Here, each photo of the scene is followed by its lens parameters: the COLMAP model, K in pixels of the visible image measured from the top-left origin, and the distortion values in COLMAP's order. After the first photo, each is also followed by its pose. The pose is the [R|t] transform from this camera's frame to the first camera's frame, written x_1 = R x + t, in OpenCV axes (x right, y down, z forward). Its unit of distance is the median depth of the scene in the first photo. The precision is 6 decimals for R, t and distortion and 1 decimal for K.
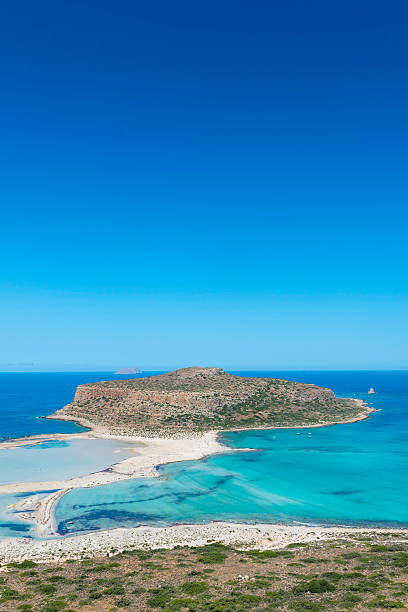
lens RADIAL K [[416.3, 0, 200.1], [0, 416.3, 311.2], [0, 0, 1]] dist [-0.030308, 0.043474]
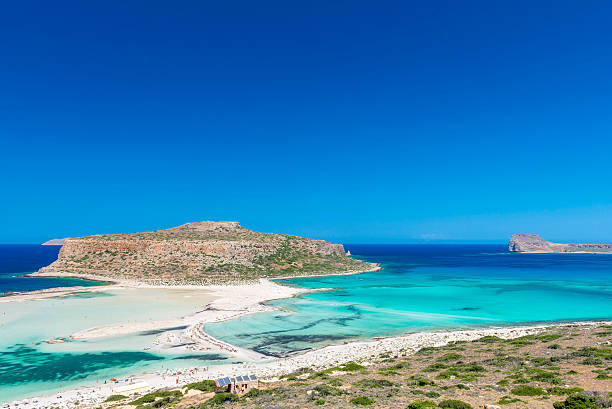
lens RADIAL K [[416.3, 0, 285.4], [0, 416.3, 206.2], [0, 0, 1]] dist [-0.030308, 0.043474]
pose [[0.928165, 0.043761, 0.369587, -0.254511], [-0.057794, 0.997964, 0.026978, 0.085060], [-0.367654, -0.046400, 0.928804, 0.091587]]
